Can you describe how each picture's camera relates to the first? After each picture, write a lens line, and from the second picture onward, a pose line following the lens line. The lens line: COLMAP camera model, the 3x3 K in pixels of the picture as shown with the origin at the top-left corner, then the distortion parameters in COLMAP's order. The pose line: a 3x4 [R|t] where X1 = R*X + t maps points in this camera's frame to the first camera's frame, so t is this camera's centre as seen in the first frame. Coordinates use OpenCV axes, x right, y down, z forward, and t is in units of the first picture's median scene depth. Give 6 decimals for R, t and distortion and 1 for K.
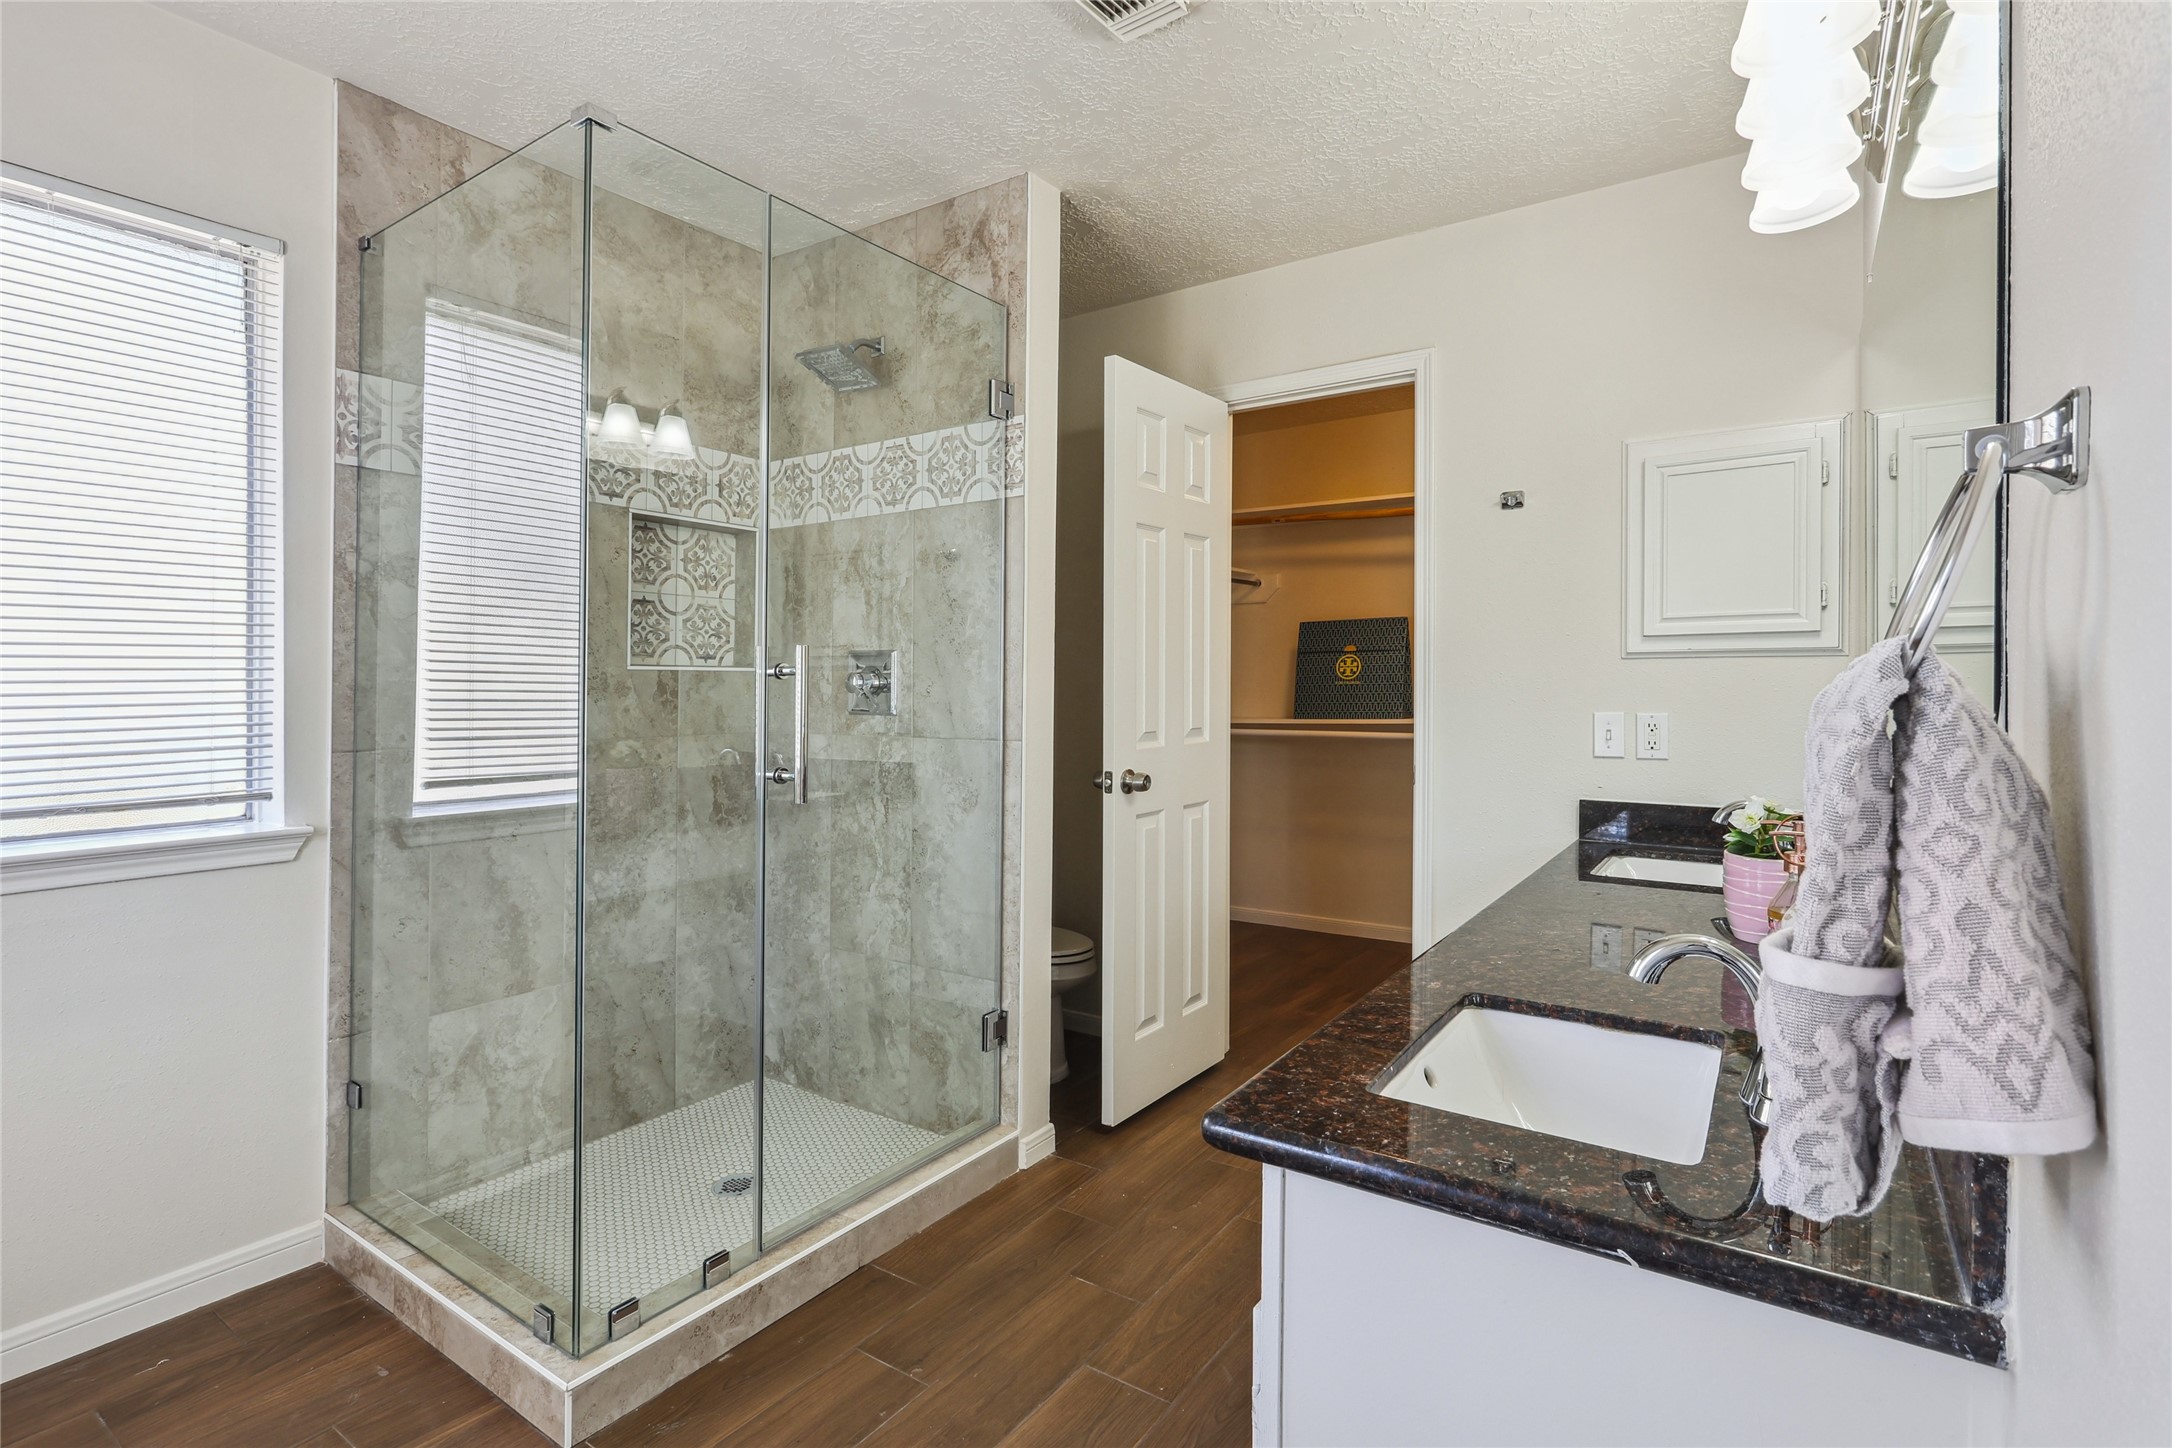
lens RADIAL K [[1043.8, 0, 1065.7], [0, 1043.8, 688.8], [0, 0, 1]] dist [-0.005786, 0.004949]
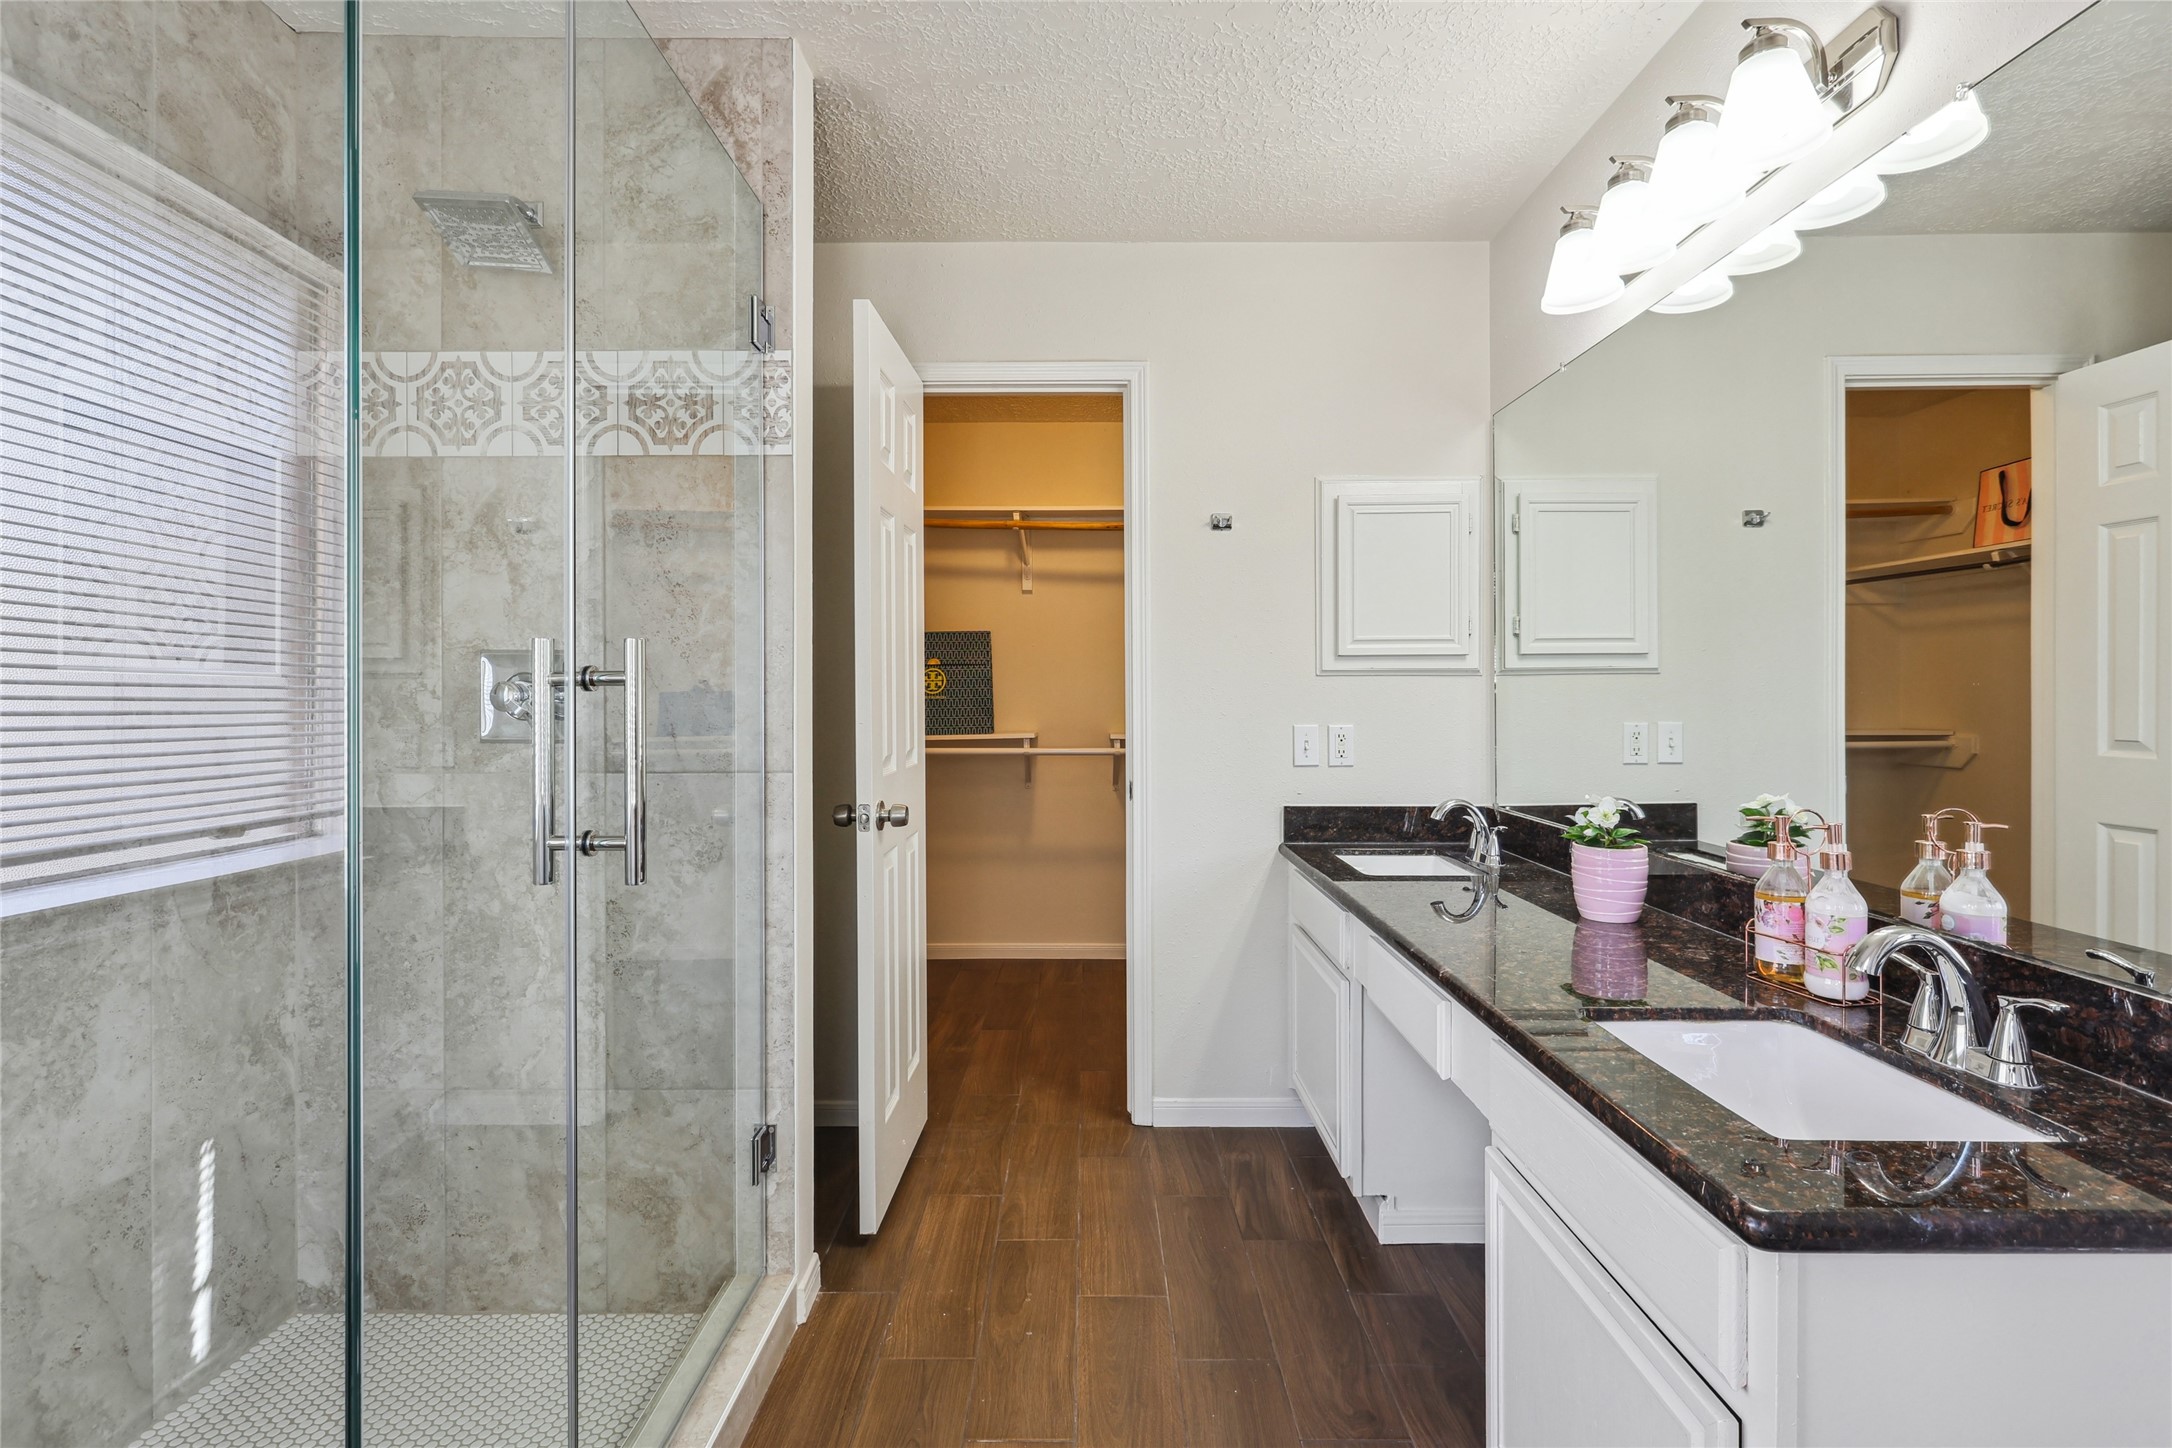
lens RADIAL K [[1043.8, 0, 1095.4], [0, 1043.8, 709.2], [0, 0, 1]] dist [-0.005786, 0.004949]
pose [[0.820840, -0.005770, 0.571129, -0.281825], [0.004158, 0.999983, 0.004126, 0.001292], [-0.571143, -0.001012, 0.820850, 0.222455]]
